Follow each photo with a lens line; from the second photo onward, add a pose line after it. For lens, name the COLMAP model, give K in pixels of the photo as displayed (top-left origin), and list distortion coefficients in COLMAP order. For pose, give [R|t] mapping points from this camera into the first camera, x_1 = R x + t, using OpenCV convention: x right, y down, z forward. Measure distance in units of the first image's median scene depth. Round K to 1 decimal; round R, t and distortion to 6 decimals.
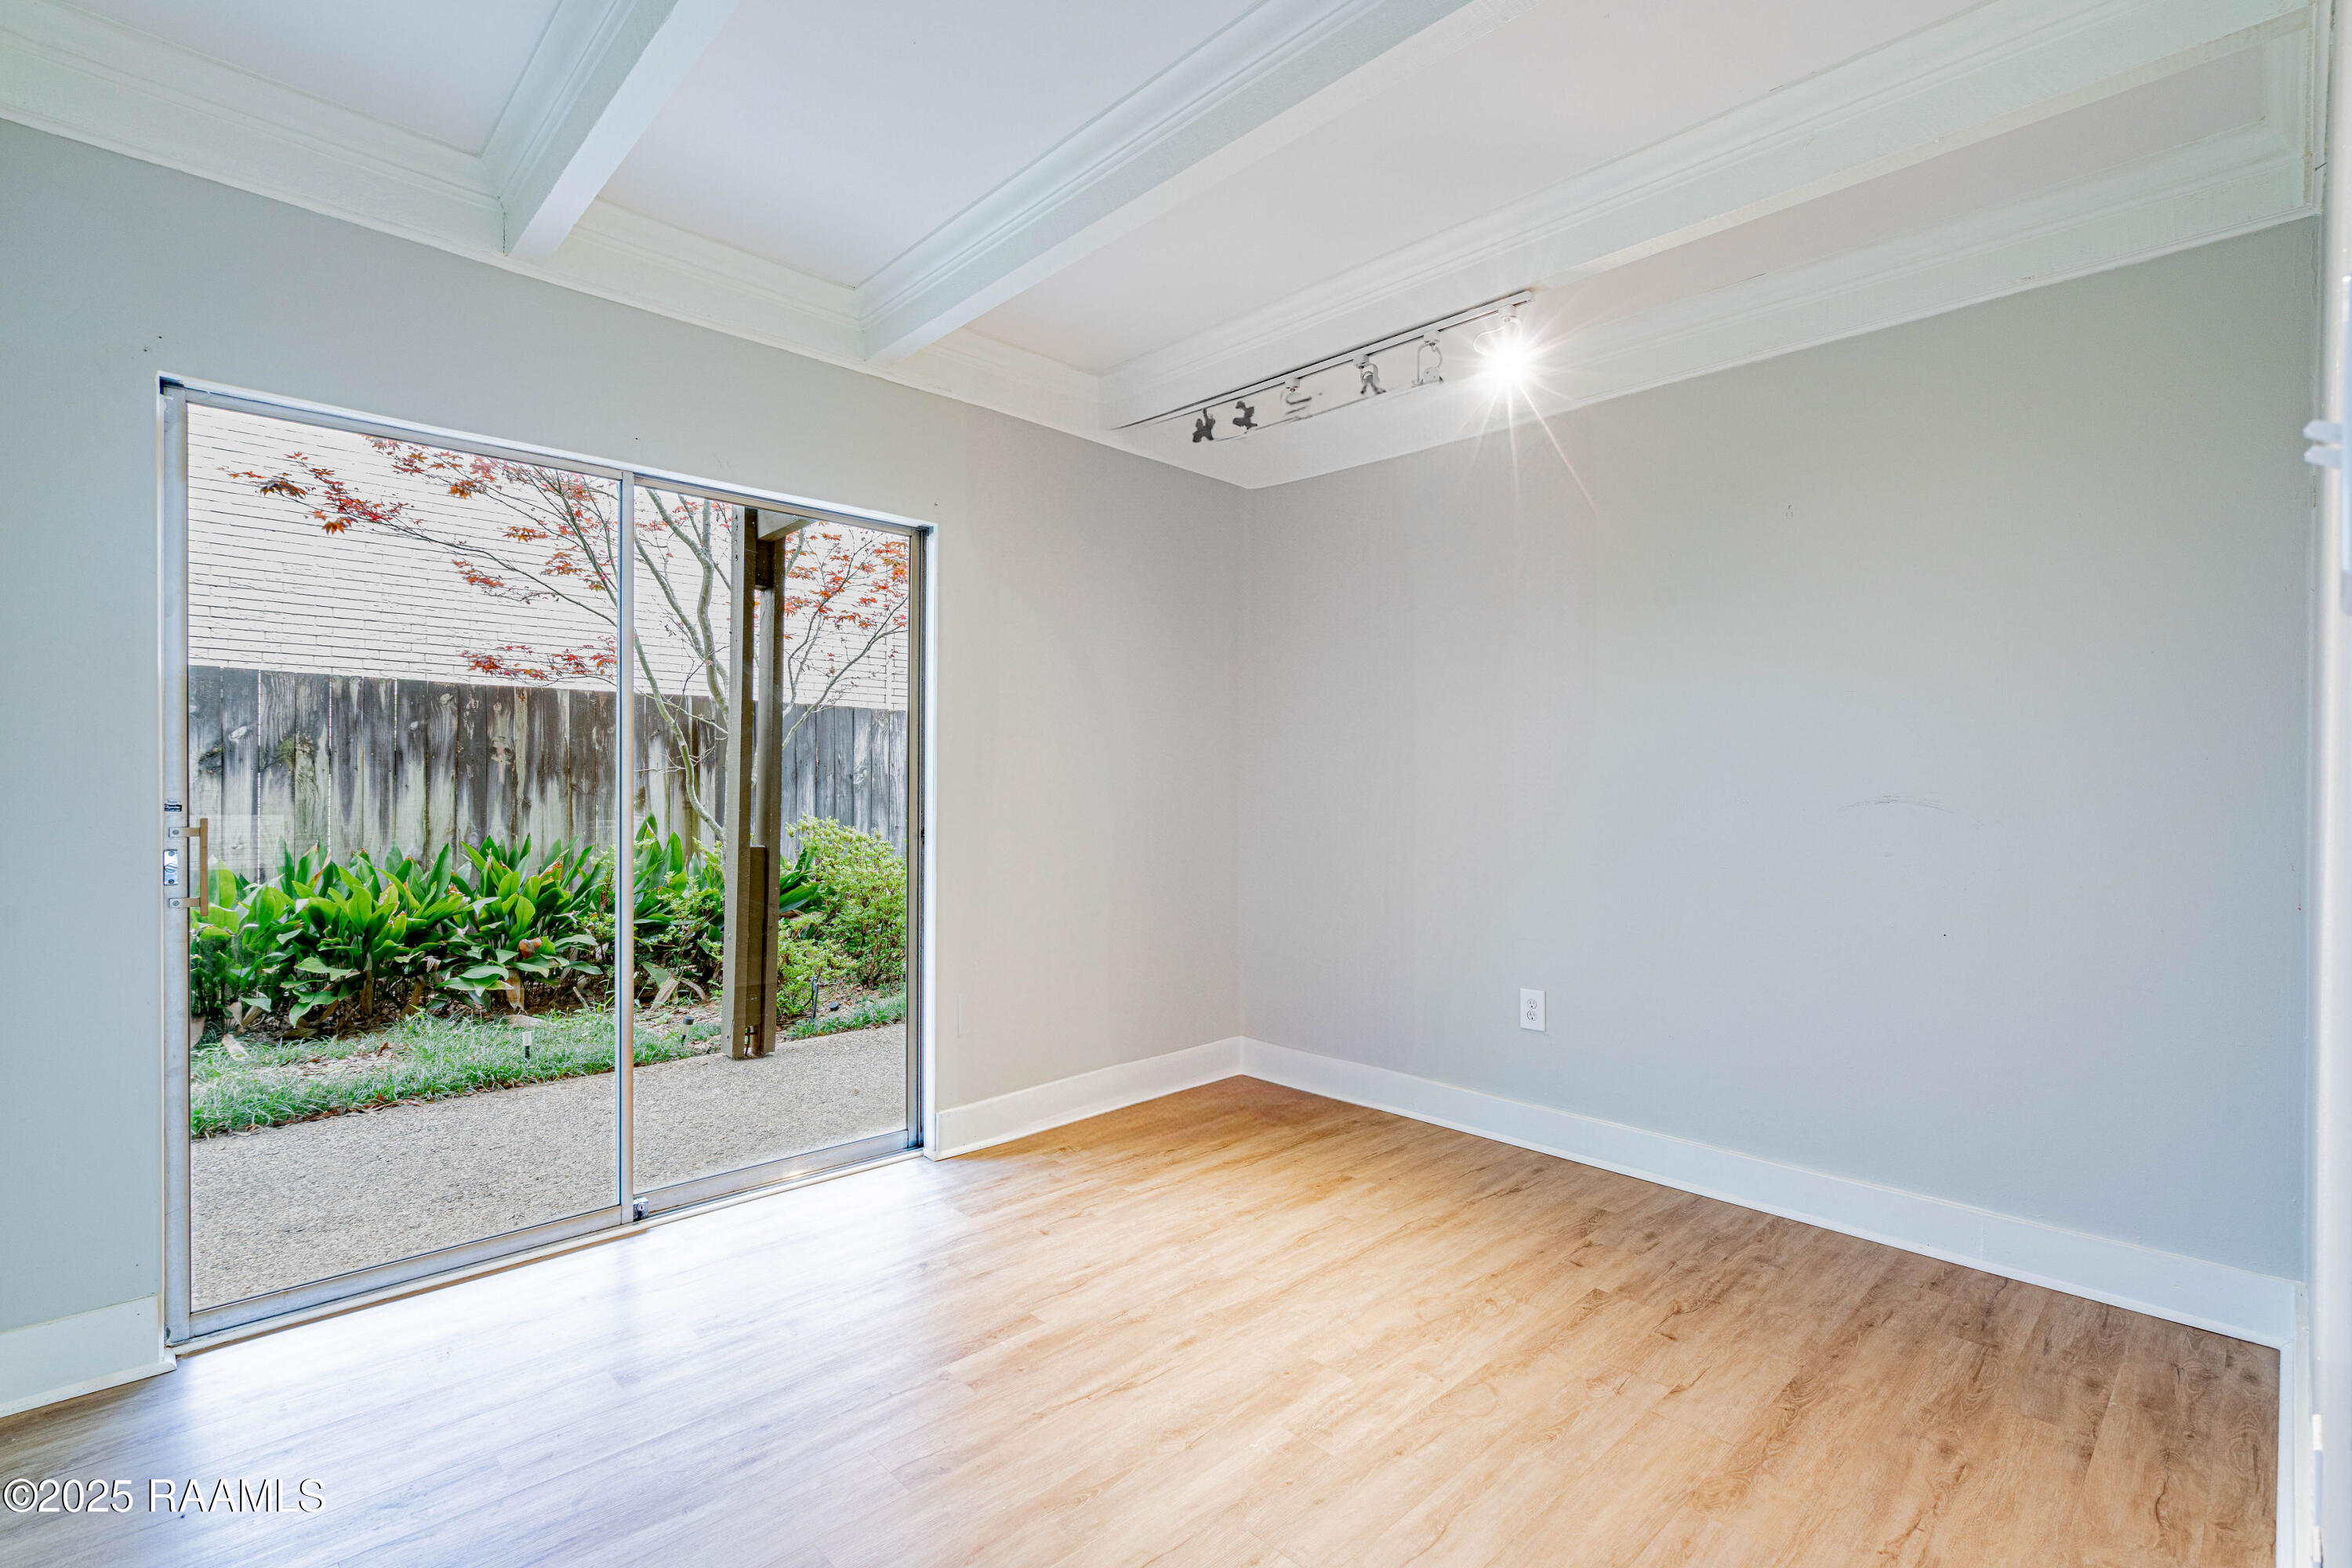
lens RADIAL K [[1061.8, 0, 1175.1], [0, 1061.8, 785.2], [0, 0, 1]] dist [0.003283, 0.001217]
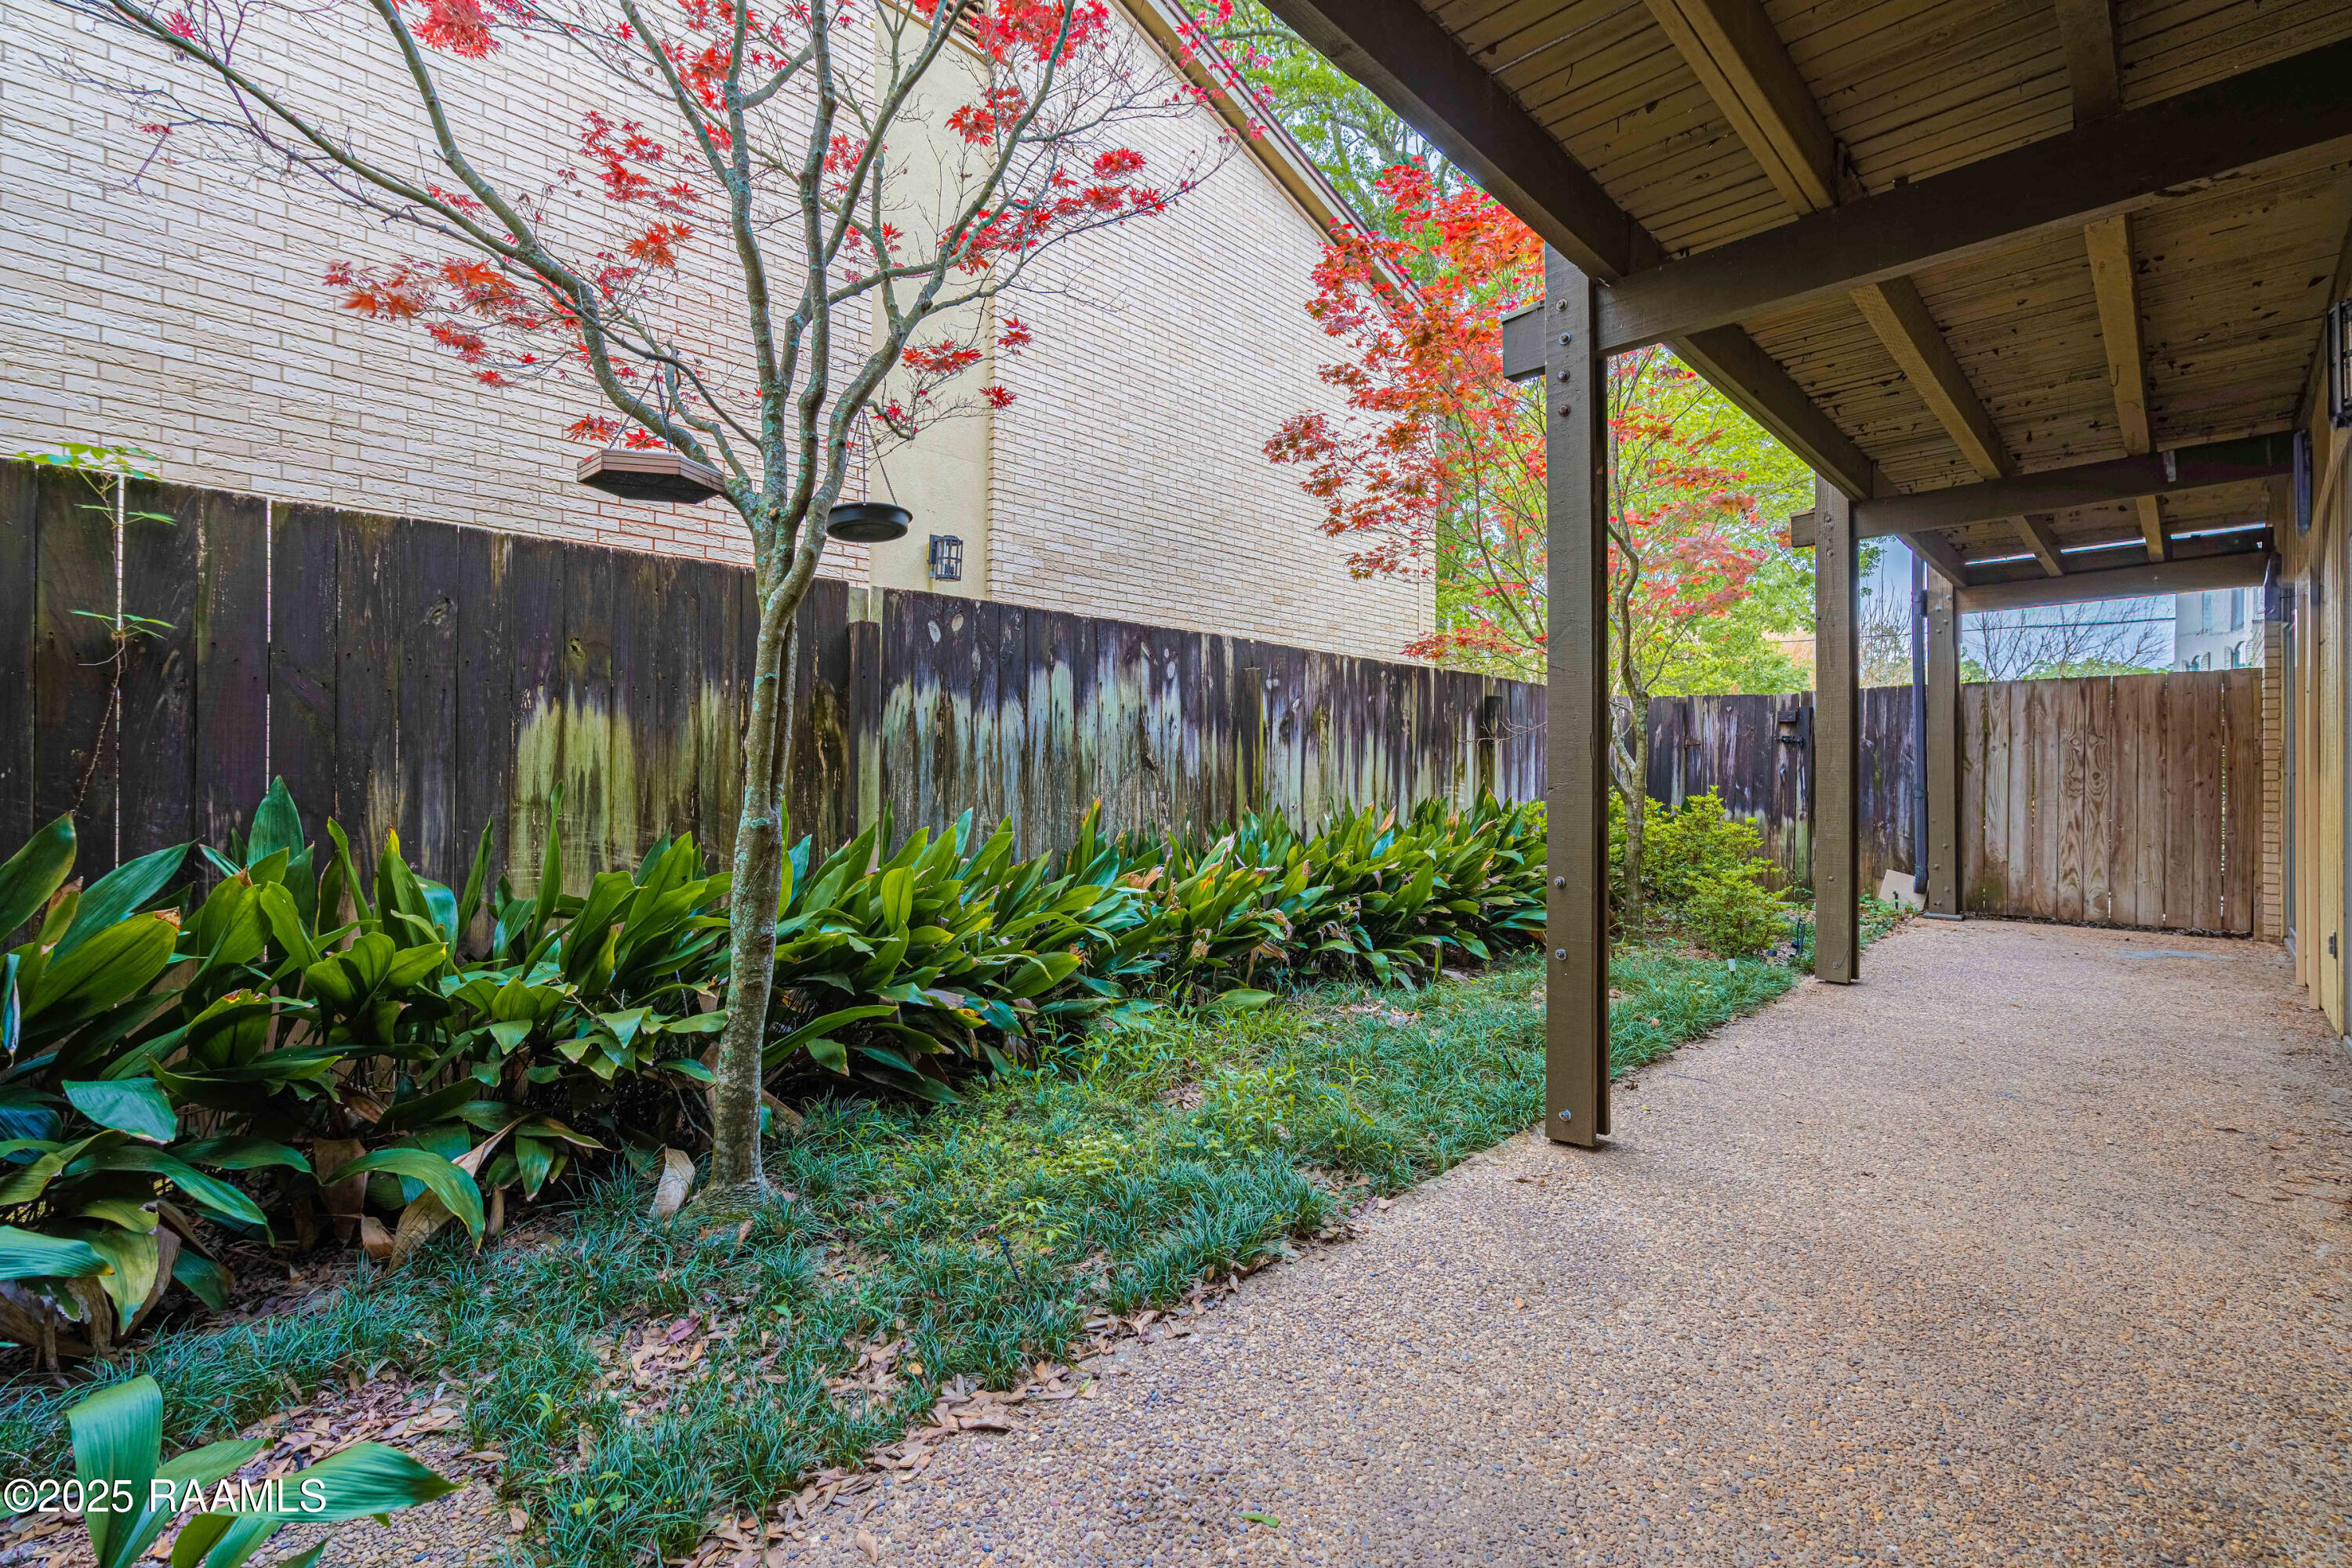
lens RADIAL K [[1061.8, 0, 1176.0], [0, 1061.8, 778.1], [0, 0, 1]] dist [0.003283, 0.001217]
pose [[0.999105, -0.006919, 0.041737, -0.945281], [0.007033, 0.999972, -0.002576, 0.027424], [-0.041718, 0.002868, 0.999125, -0.095716]]
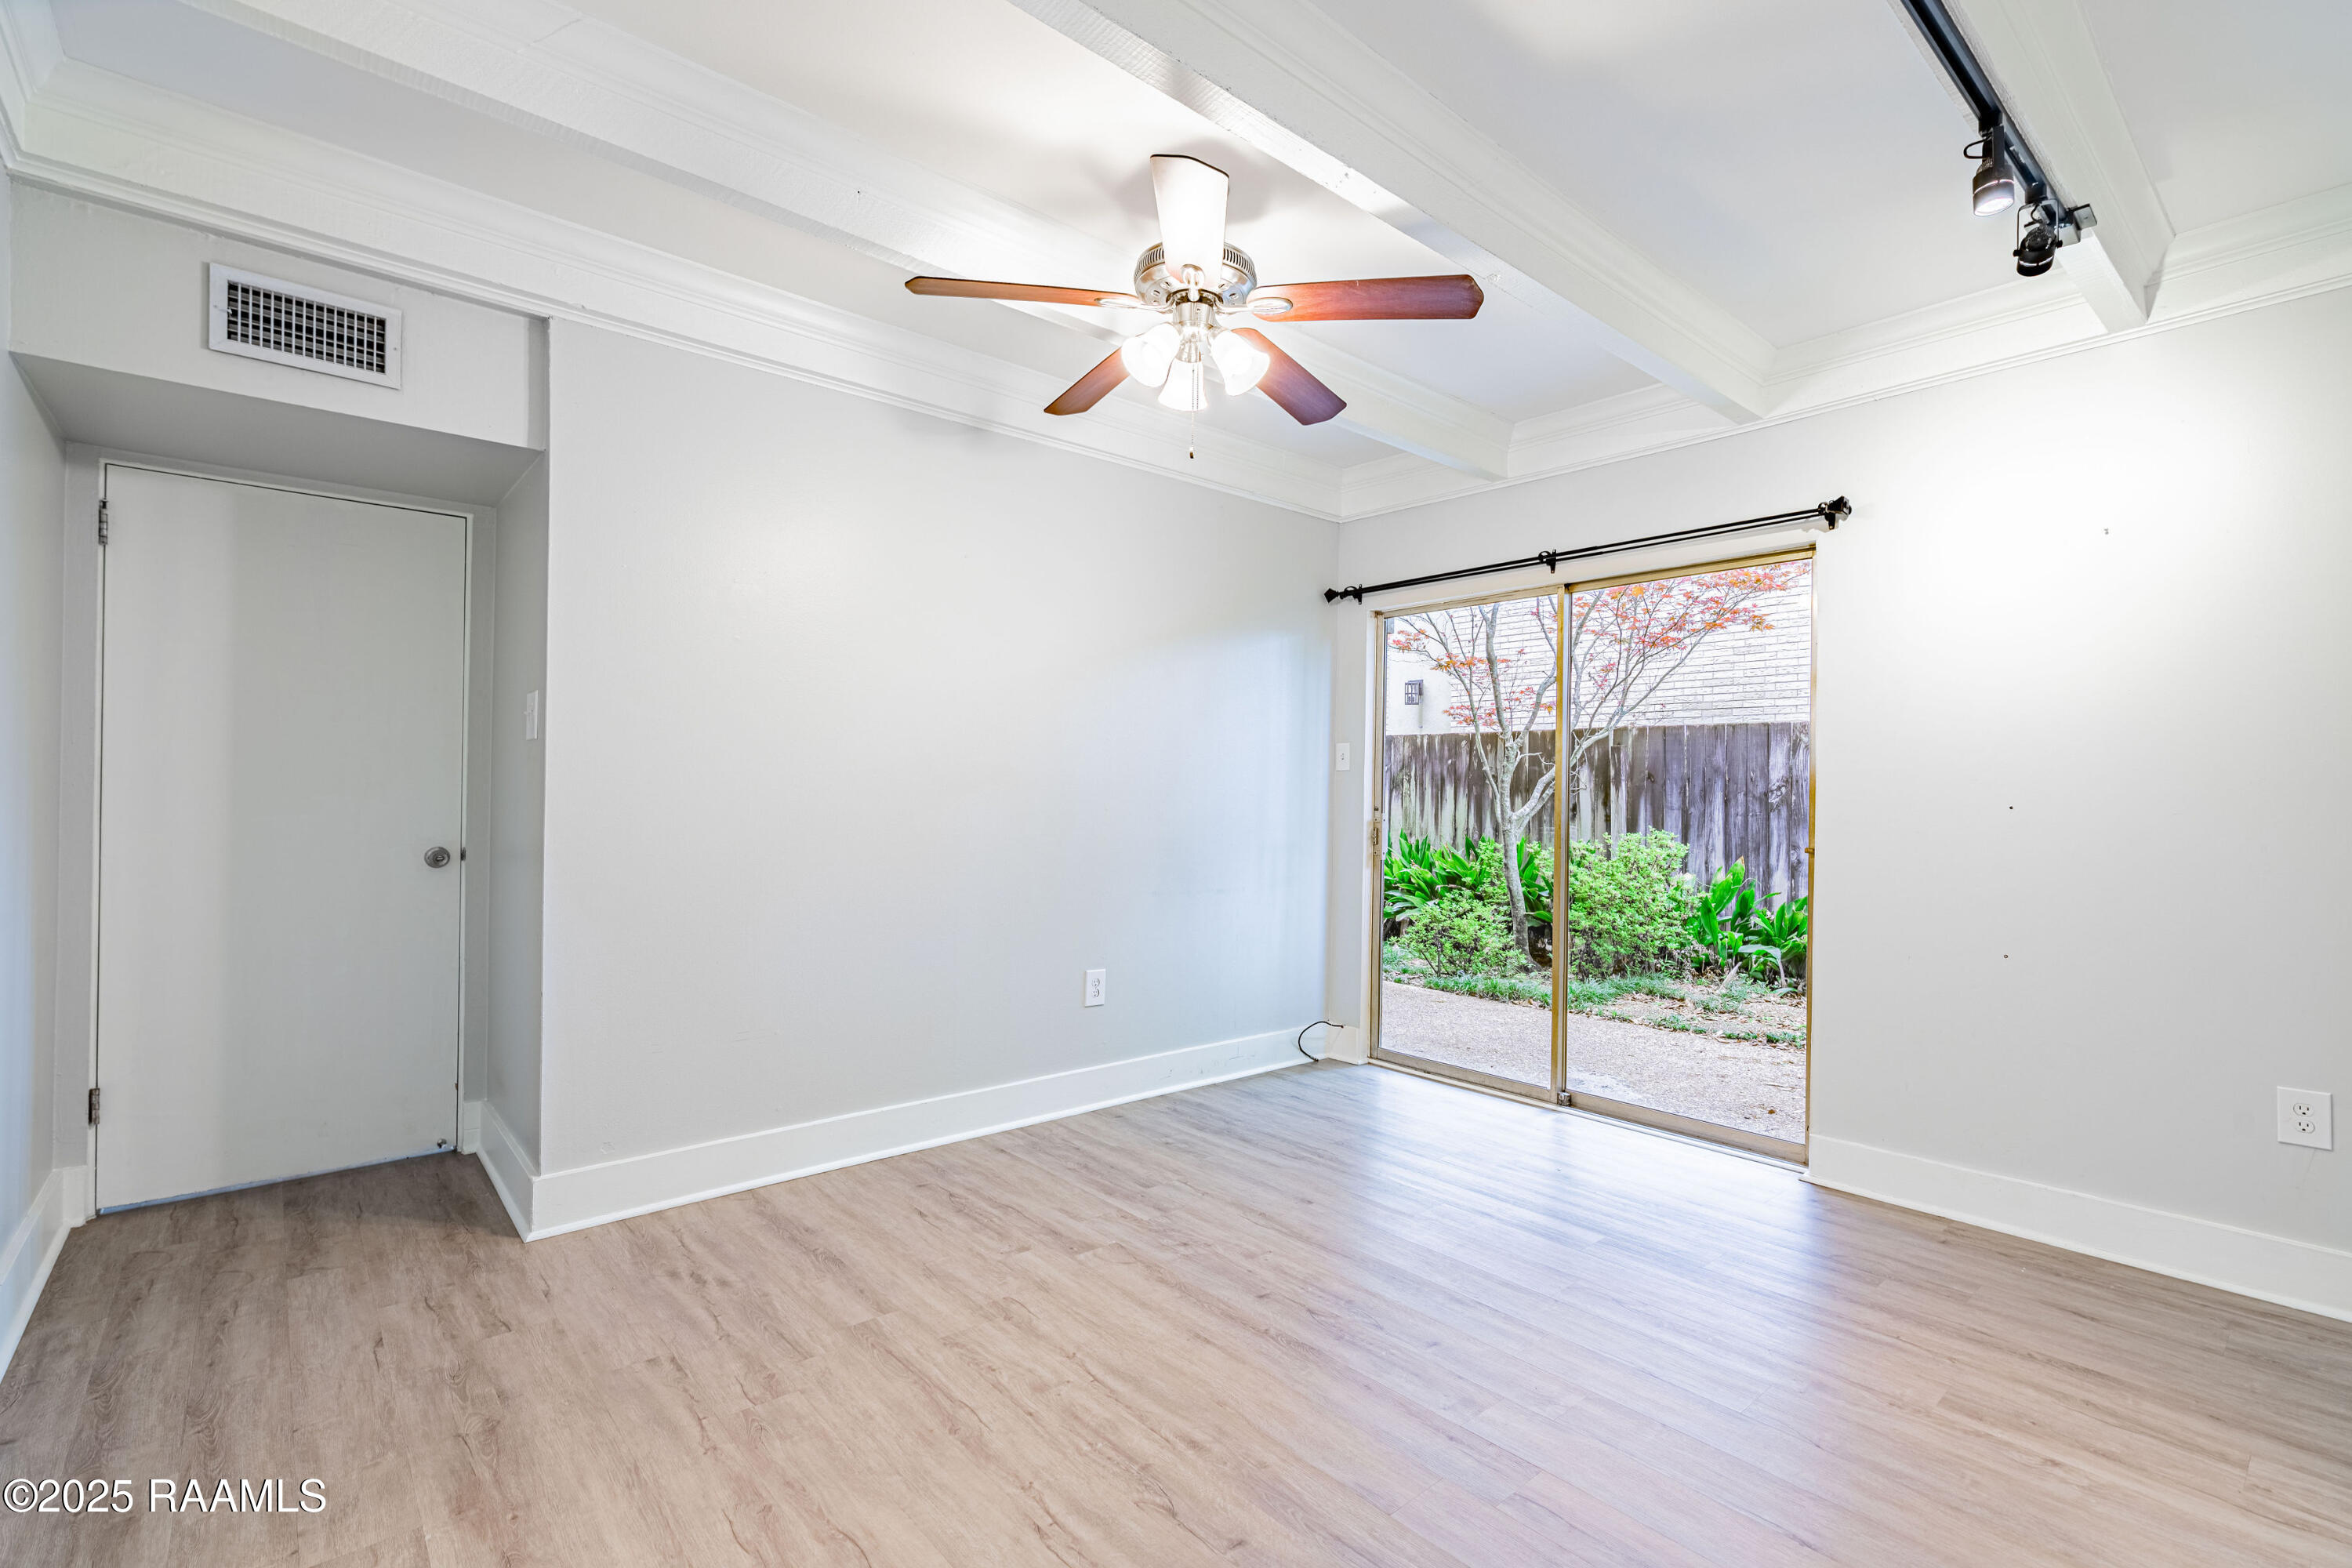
lens RADIAL K [[1061.8, 0, 1175.4], [0, 1061.8, 786.9], [0, 0, 1]] dist [0.003283, 0.001217]
pose [[-0.055223, -0.007878, -0.998443, 0.874270], [-0.012862, 0.999892, -0.007178, -0.001915], [0.998391, 0.012446, -0.055318, 0.666317]]
